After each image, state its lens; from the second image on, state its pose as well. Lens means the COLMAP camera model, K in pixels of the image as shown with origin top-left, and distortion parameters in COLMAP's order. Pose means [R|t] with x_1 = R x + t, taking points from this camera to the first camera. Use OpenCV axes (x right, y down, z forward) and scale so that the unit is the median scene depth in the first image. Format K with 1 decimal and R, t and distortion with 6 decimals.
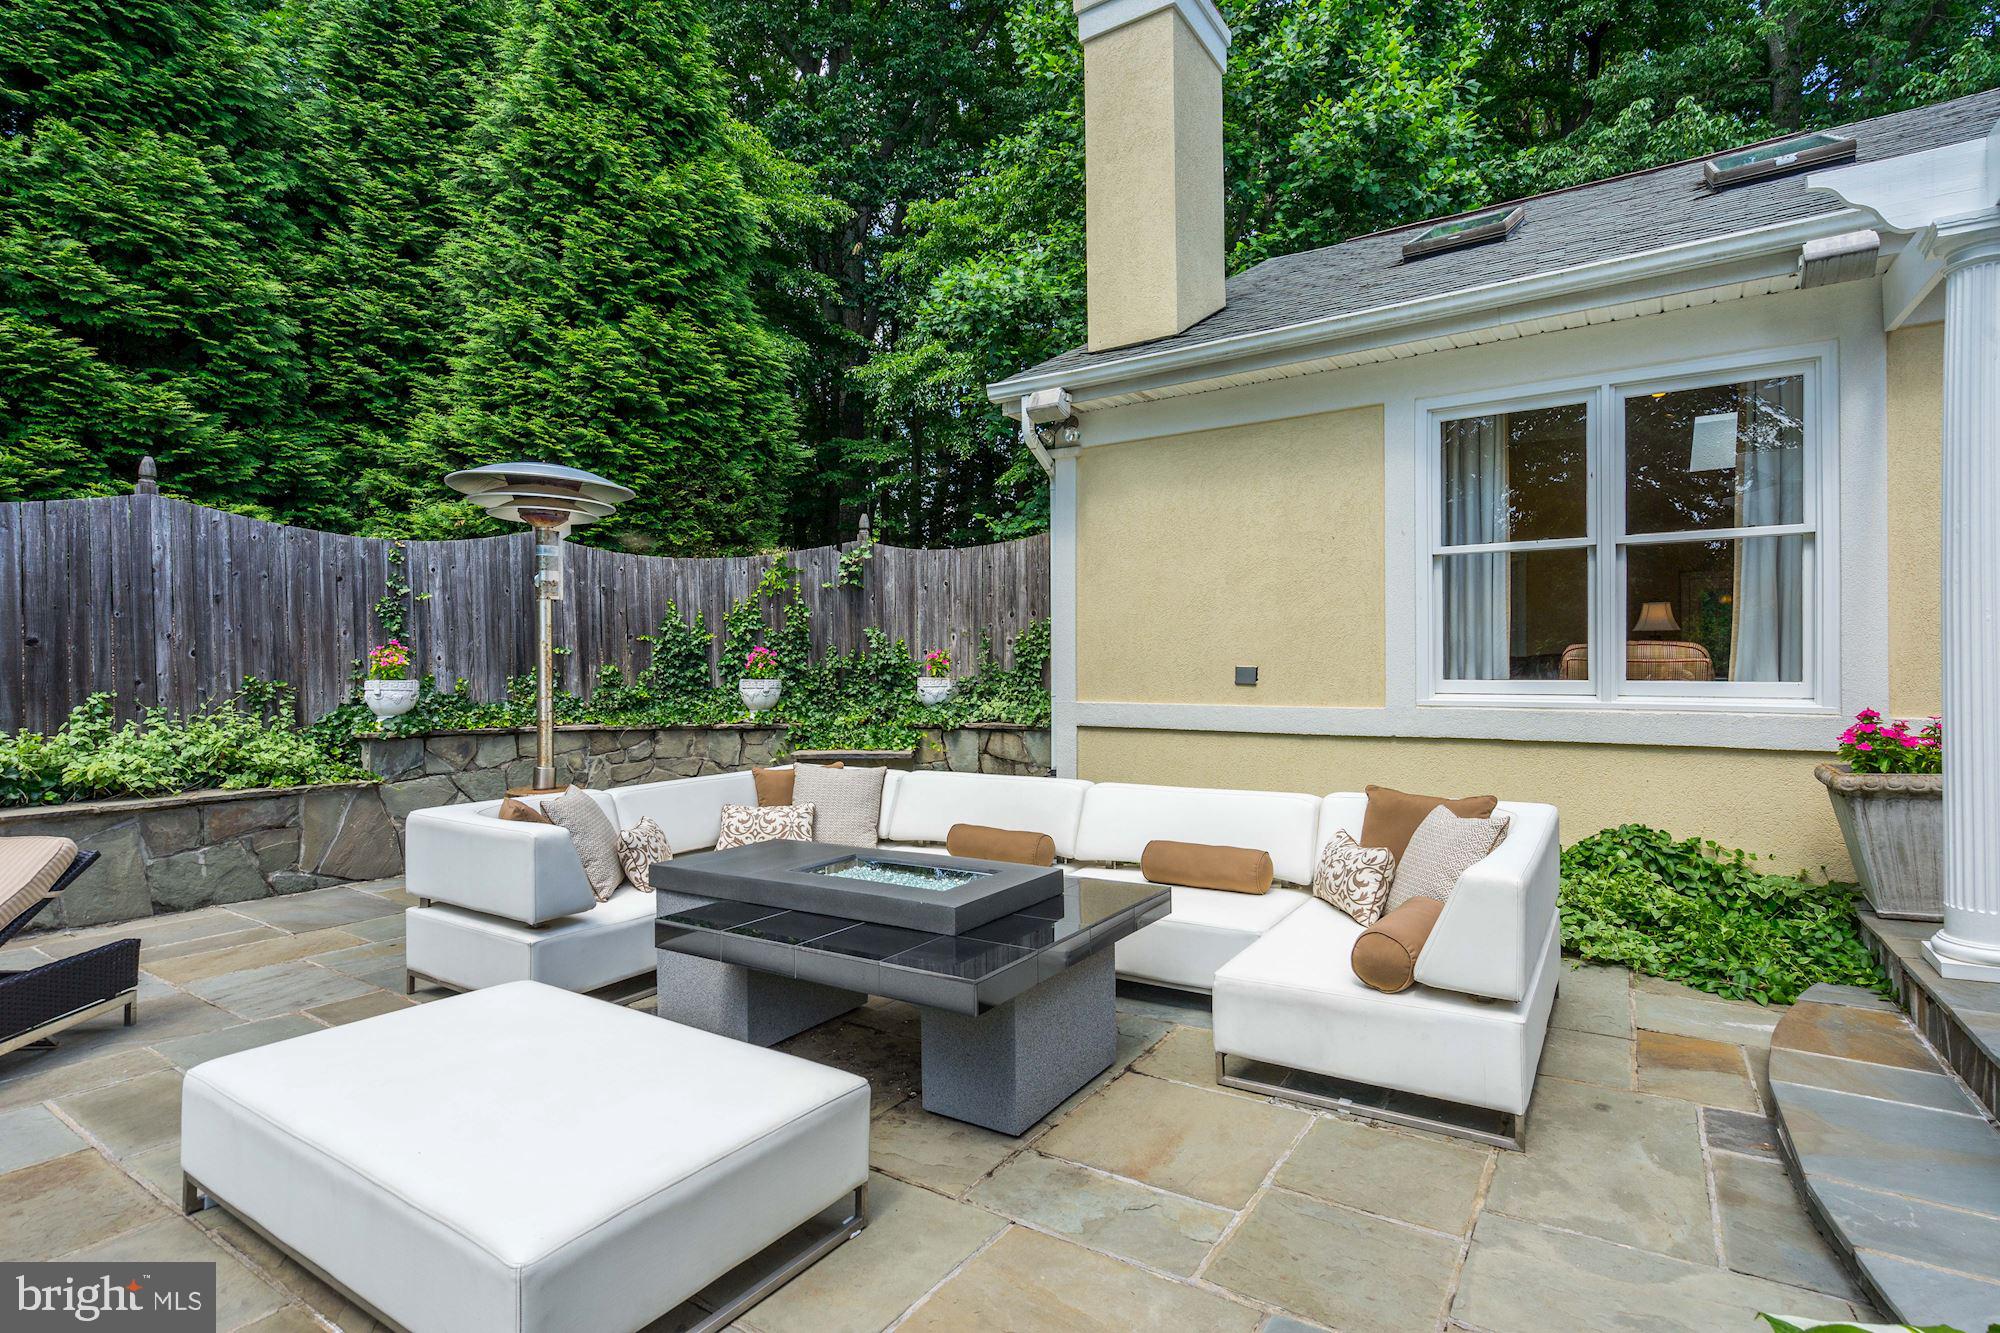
lens RADIAL K [[970.8, 0, 1012.1], [0, 970.8, 669.2], [0, 0, 1]] dist [-0.000070, -0.000098]
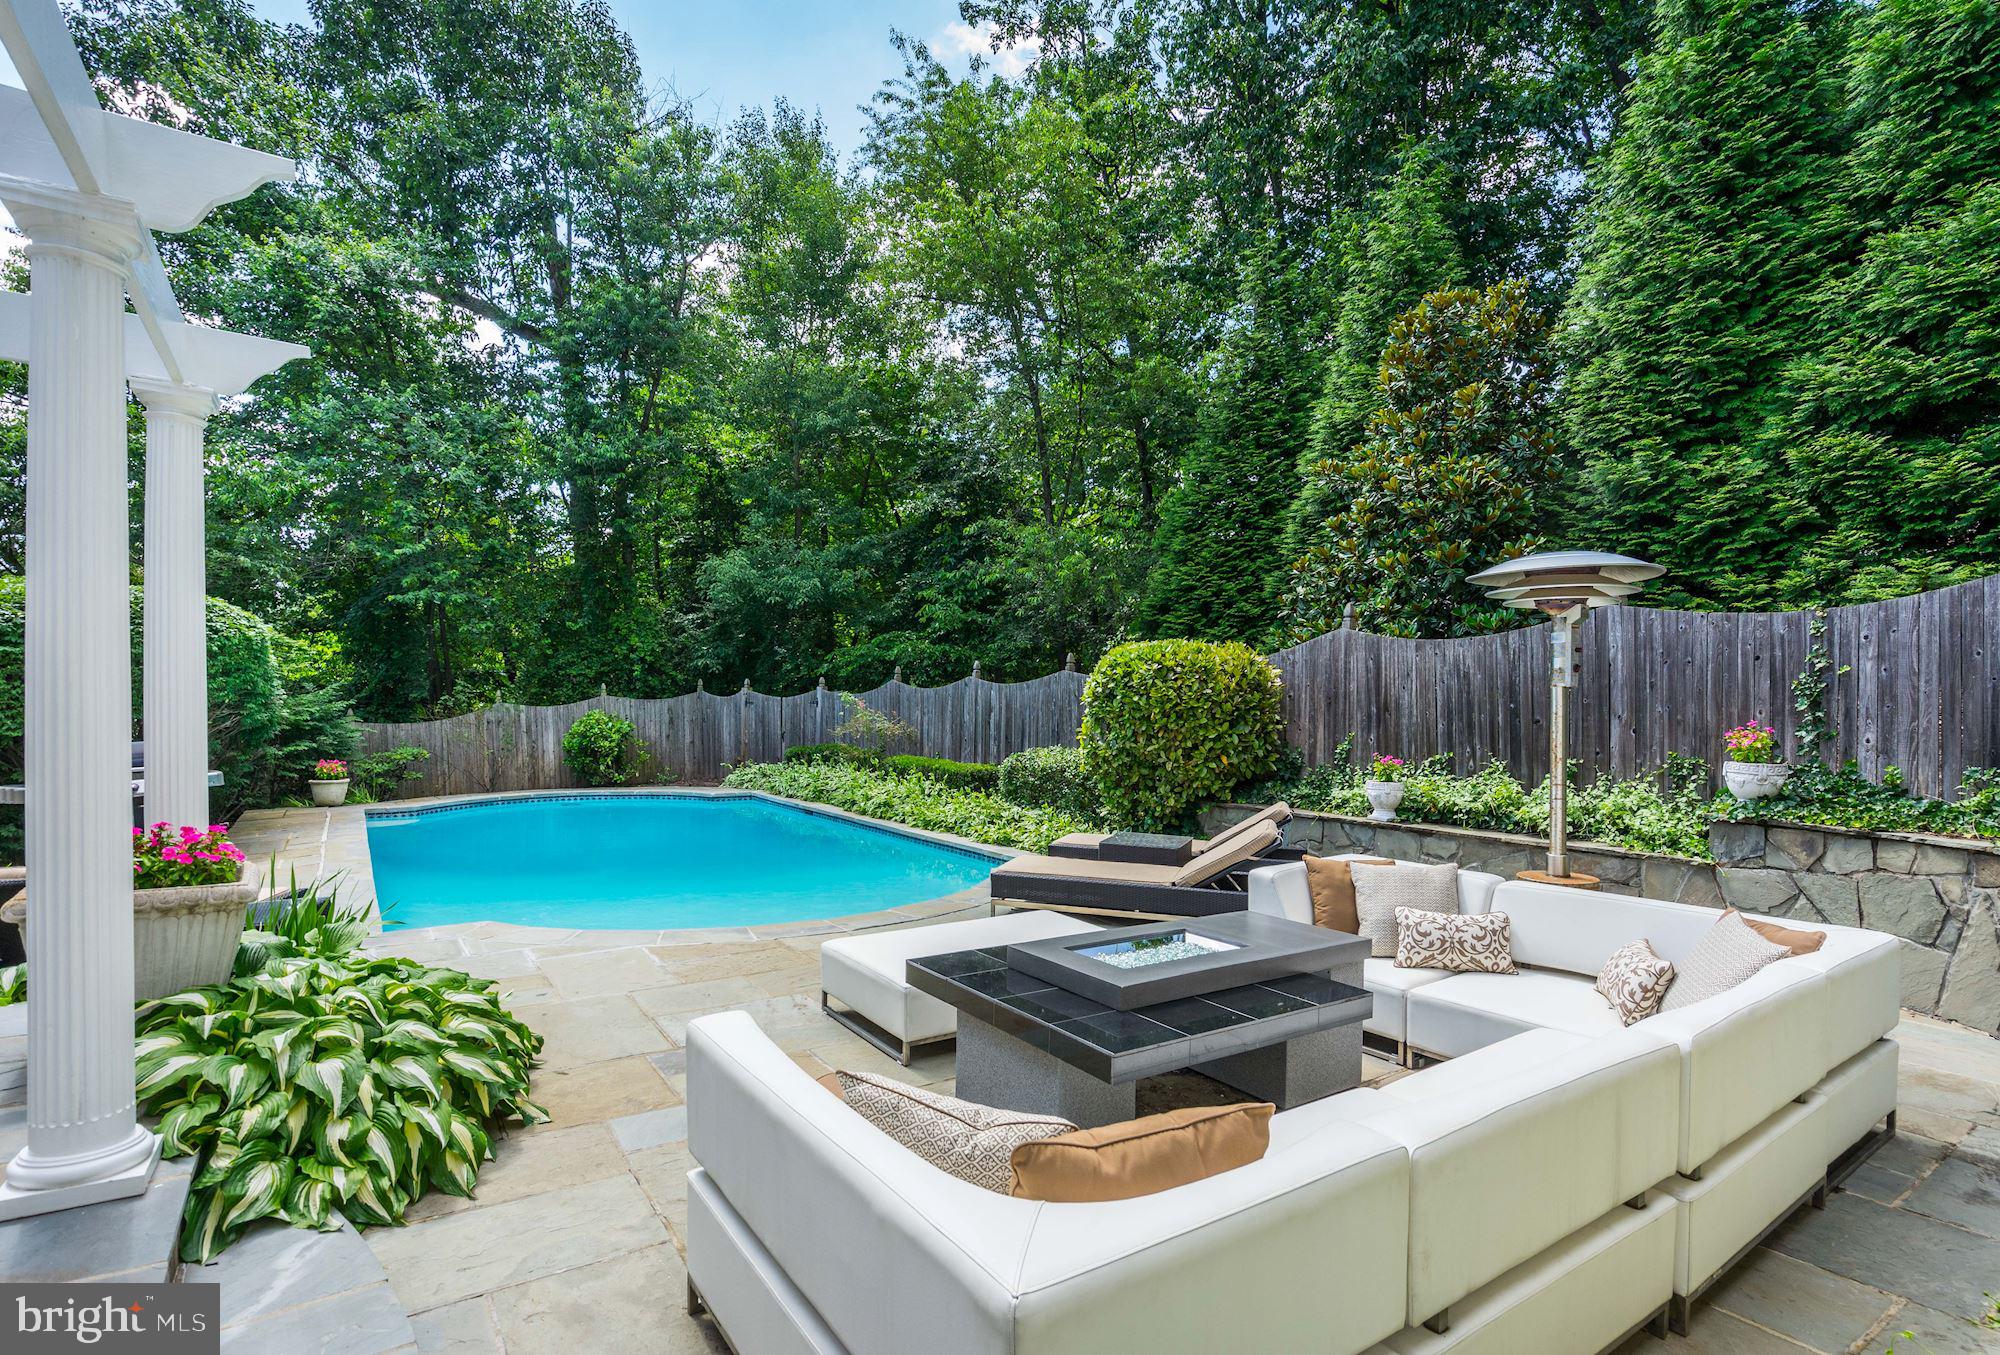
lens RADIAL K [[970.8, 0, 999.6], [0, 970.8, 721.6], [0, 0, 1]] dist [-0.000070, -0.000098]
pose [[-0.387676, 0.011808, -0.921720, 0.540833], [-0.010929, 0.999789, 0.017405, -0.038401], [0.921731, 0.016821, -0.387465, 0.695891]]
